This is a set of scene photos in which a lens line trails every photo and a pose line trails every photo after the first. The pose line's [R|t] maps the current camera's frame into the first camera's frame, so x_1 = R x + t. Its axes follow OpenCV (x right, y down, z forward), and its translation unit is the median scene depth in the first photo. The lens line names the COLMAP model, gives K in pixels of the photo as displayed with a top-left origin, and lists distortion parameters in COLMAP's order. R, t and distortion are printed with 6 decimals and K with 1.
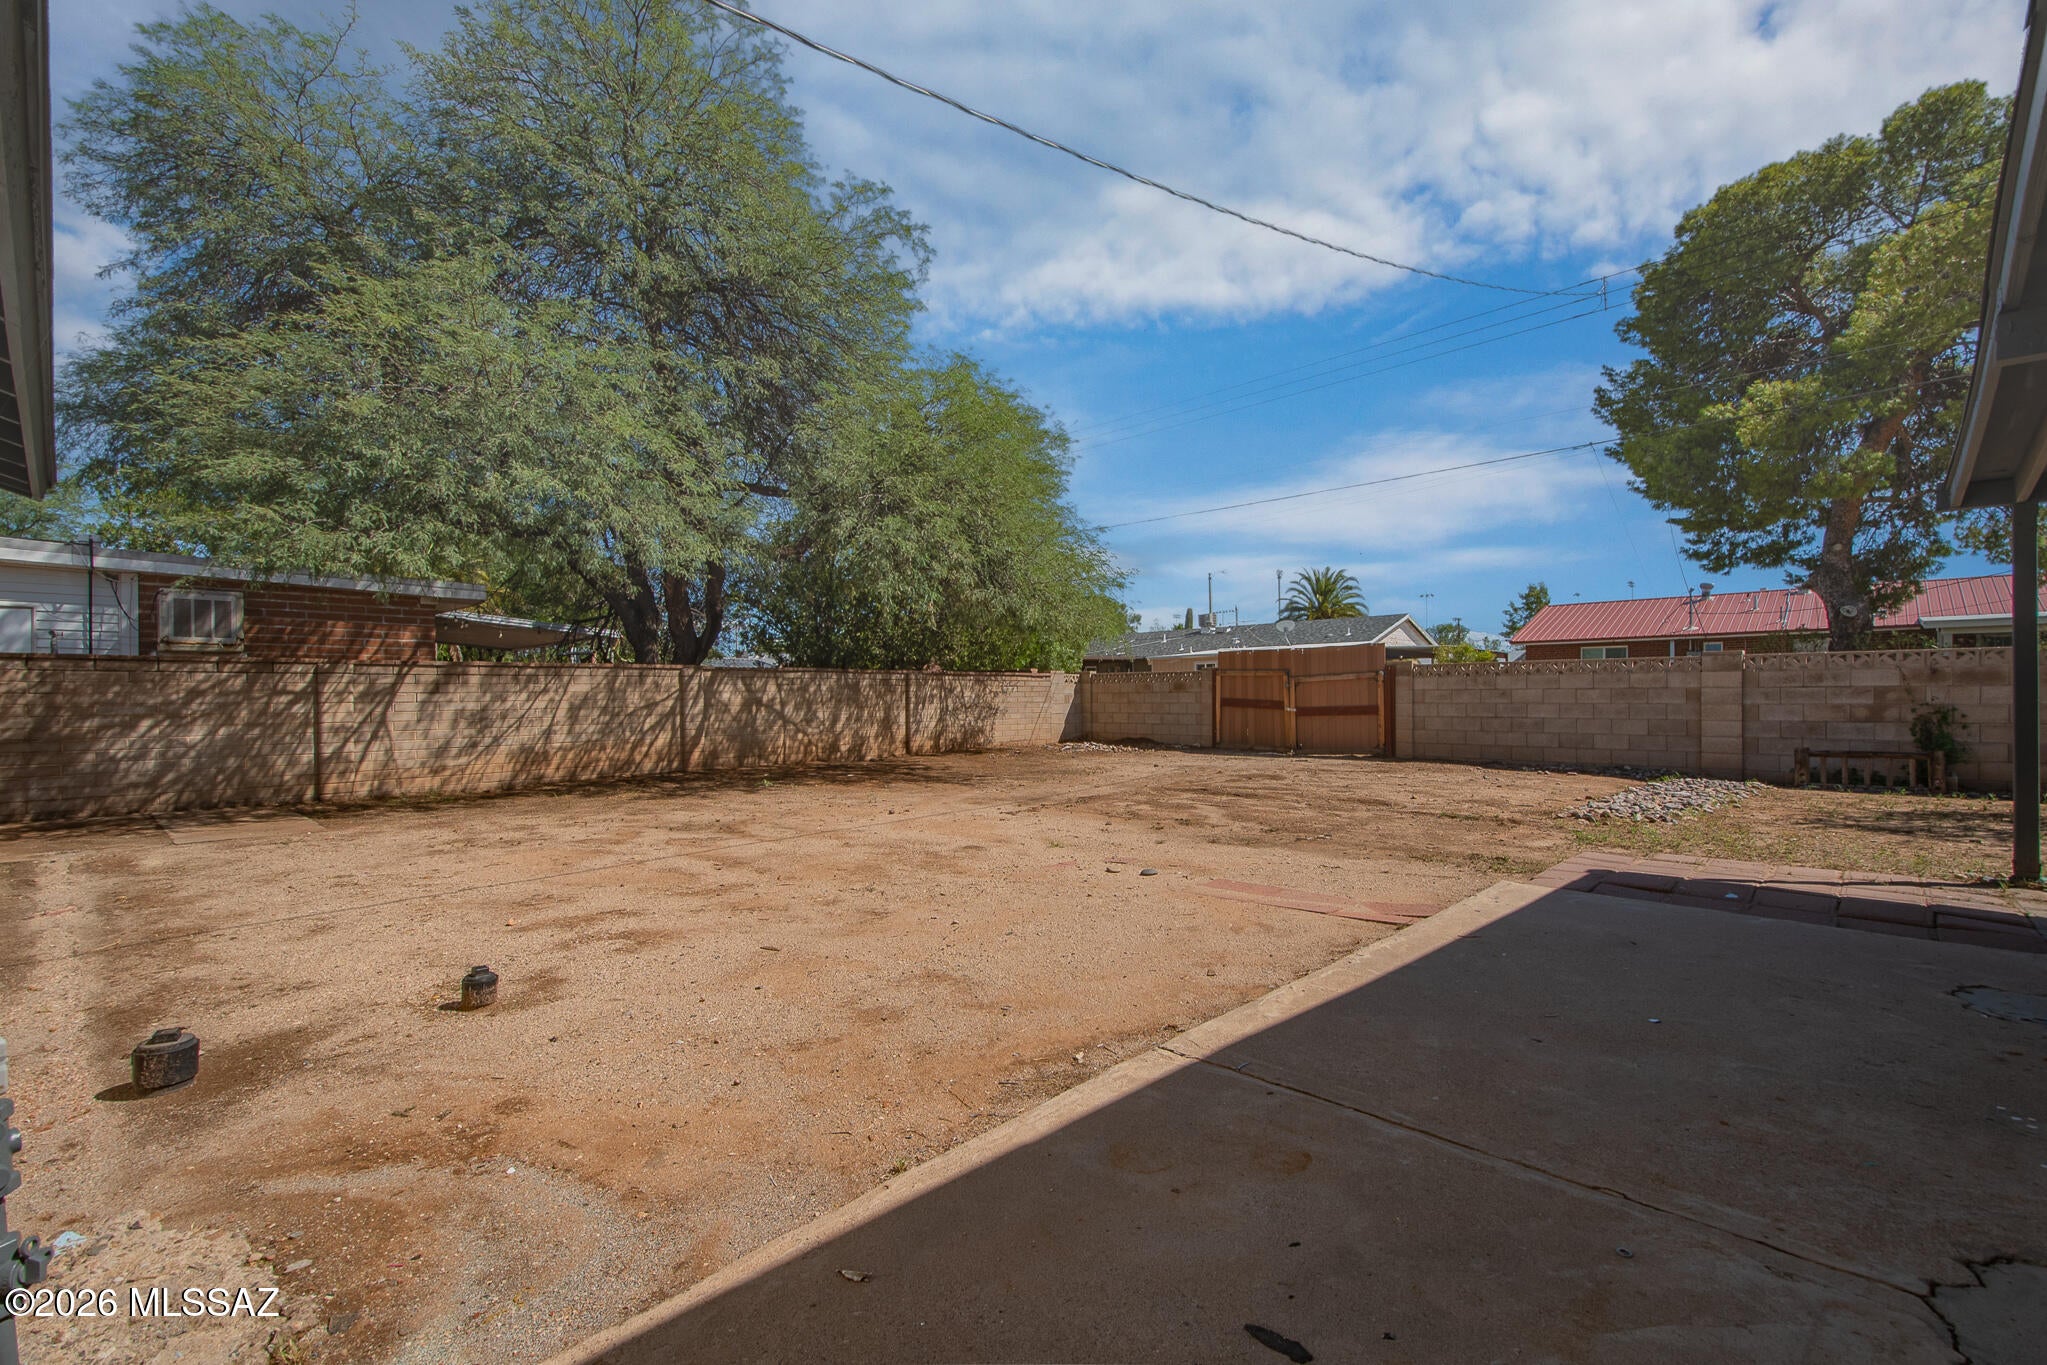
lens RADIAL K [[921.8, 0, 1024.9], [0, 921.8, 693.1], [0, 0, 1]] dist [0.004364, 0.000671]
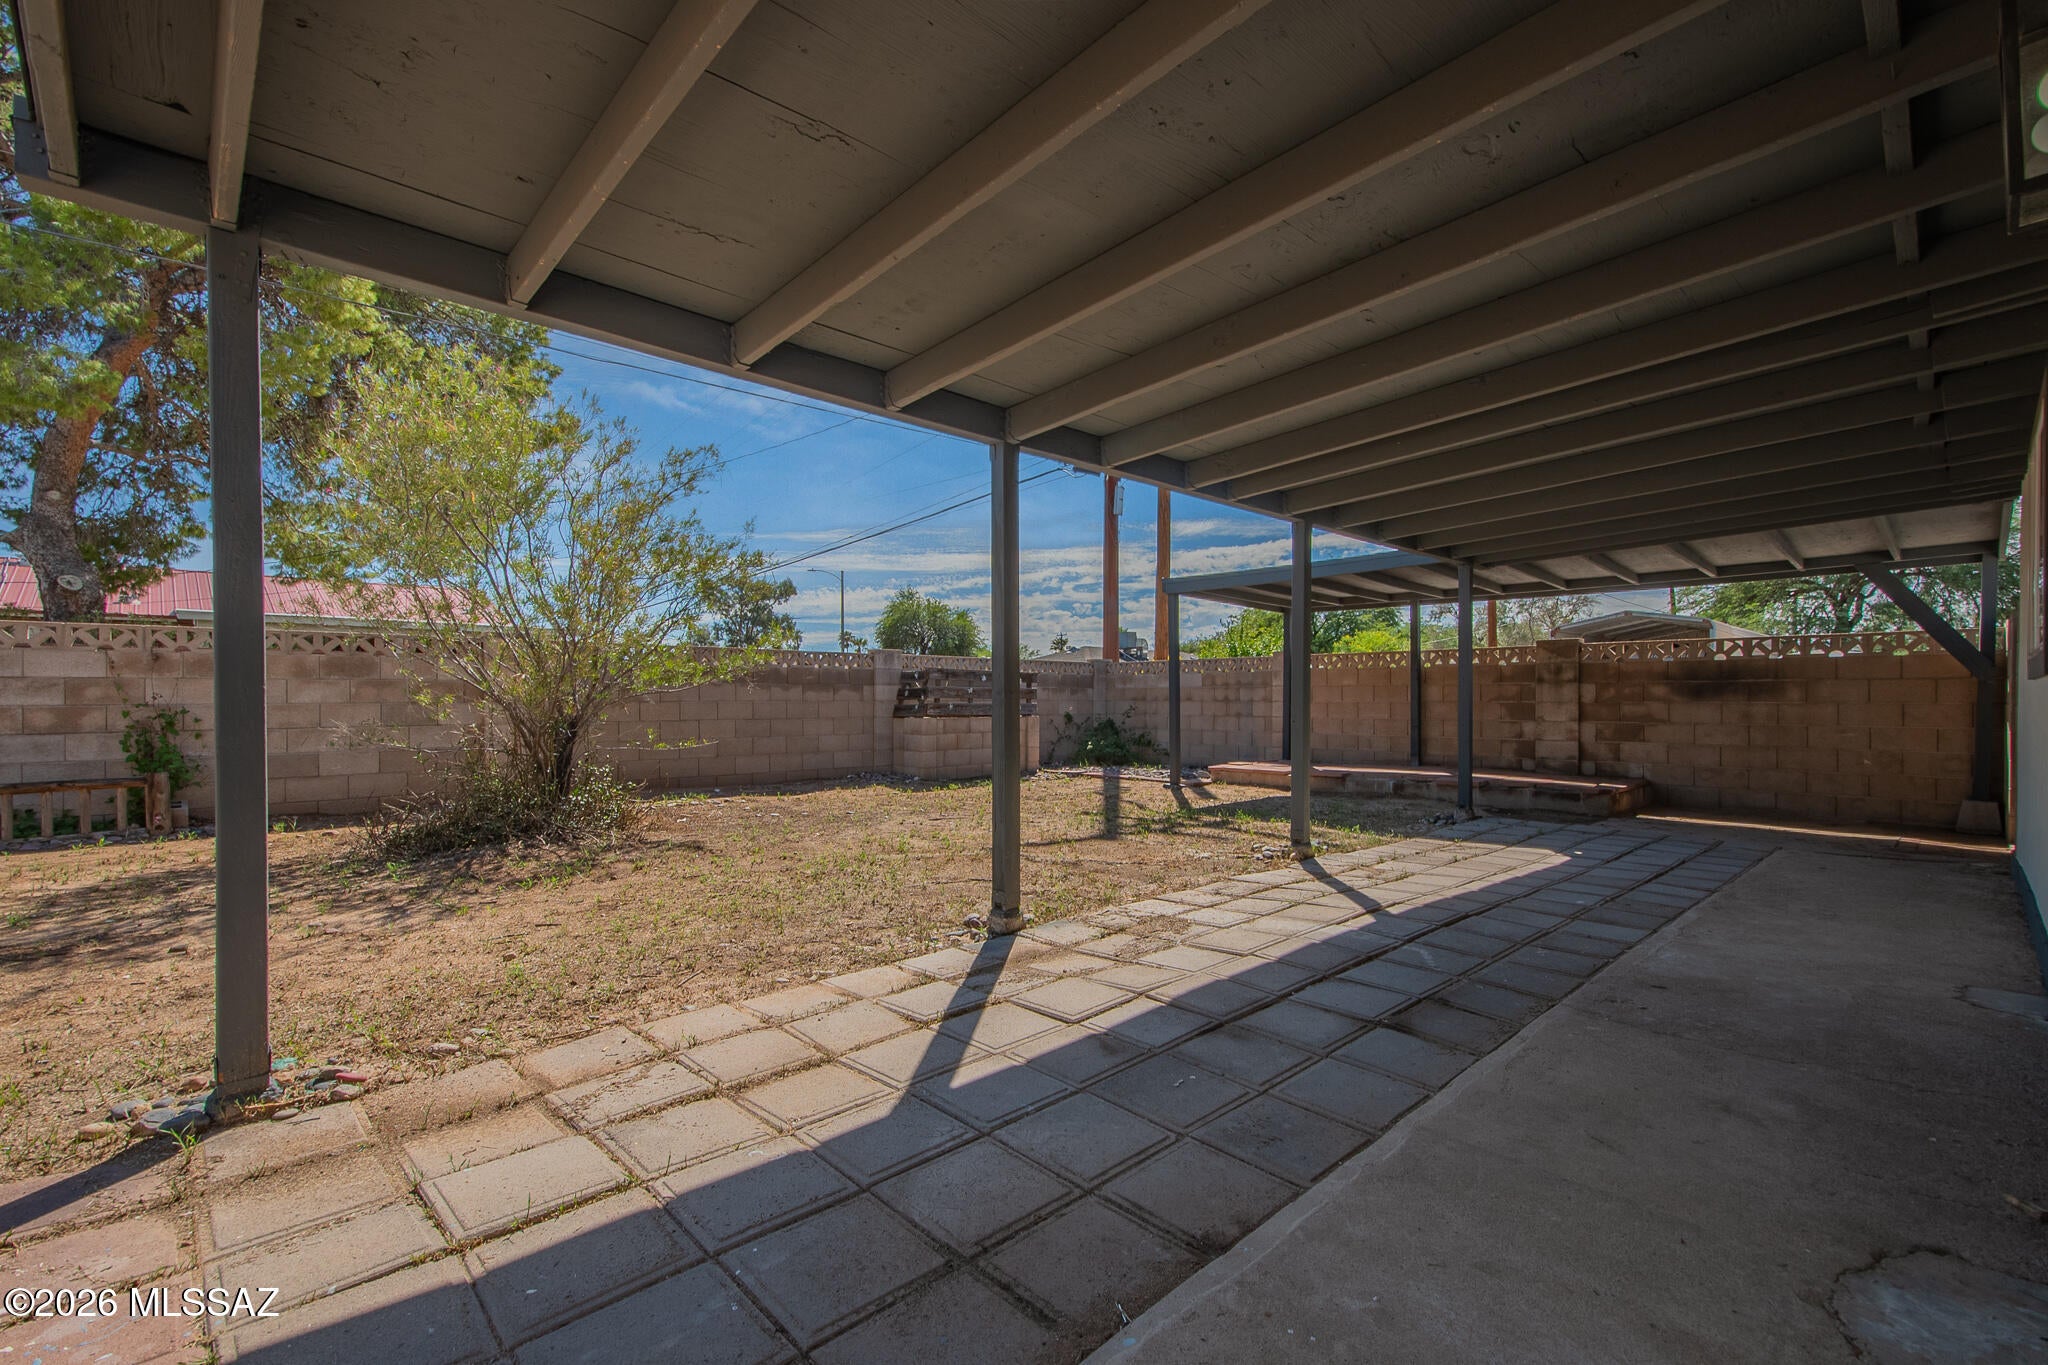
lens RADIAL K [[891.5, 0, 1025.9], [0, 891.5, 701.1], [0, 0, 1]] dist [0.014605, 0.000079]
pose [[0.058923, -0.007262, 0.998236, 0.235587], [-0.000626, 0.999973, 0.007312, 0.002764], [-0.998262, -0.001055, 0.058917, 0.211943]]
